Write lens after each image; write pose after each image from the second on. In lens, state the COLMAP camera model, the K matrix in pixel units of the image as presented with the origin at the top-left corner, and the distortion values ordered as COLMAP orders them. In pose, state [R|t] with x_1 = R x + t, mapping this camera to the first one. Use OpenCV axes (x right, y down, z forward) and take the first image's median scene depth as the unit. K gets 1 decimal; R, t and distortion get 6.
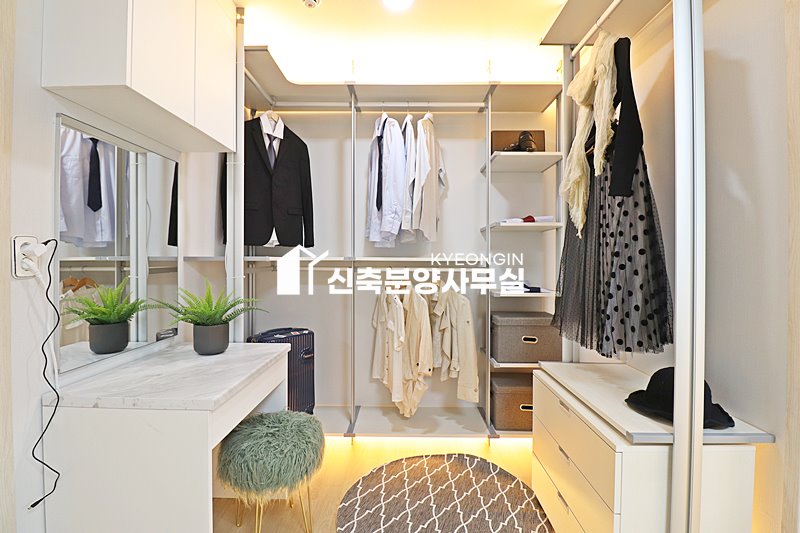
lens RADIAL K [[373.2, 0, 401.7], [0, 373.2, 269.4], [0, 0, 1]] dist [-0.008144, -0.010107]
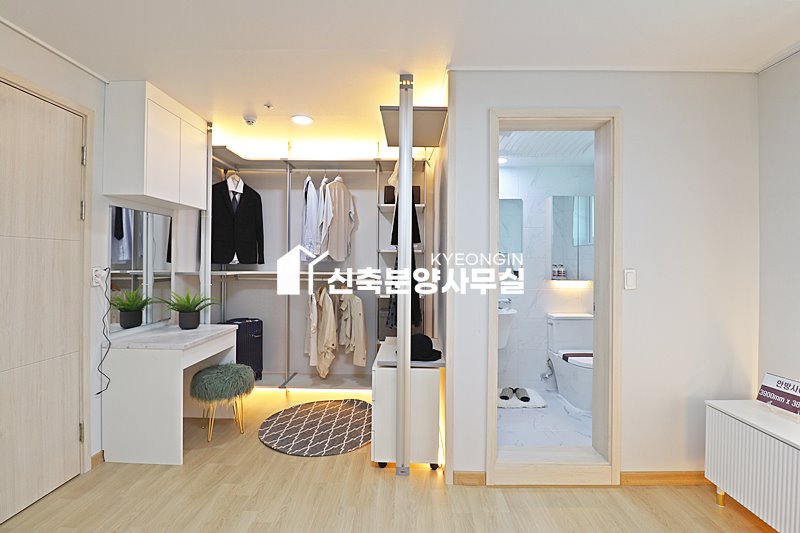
lens RADIAL K [[373.2, 0, 402.2], [0, 373.2, 270.4], [0, 0, 1]] dist [-0.008144, -0.010107]
pose [[0.999948, 0.006241, -0.008015, 0.418843], [-0.006284, 0.999966, -0.005343, -0.038118], [0.007981, 0.005393, 0.999954, -0.618319]]
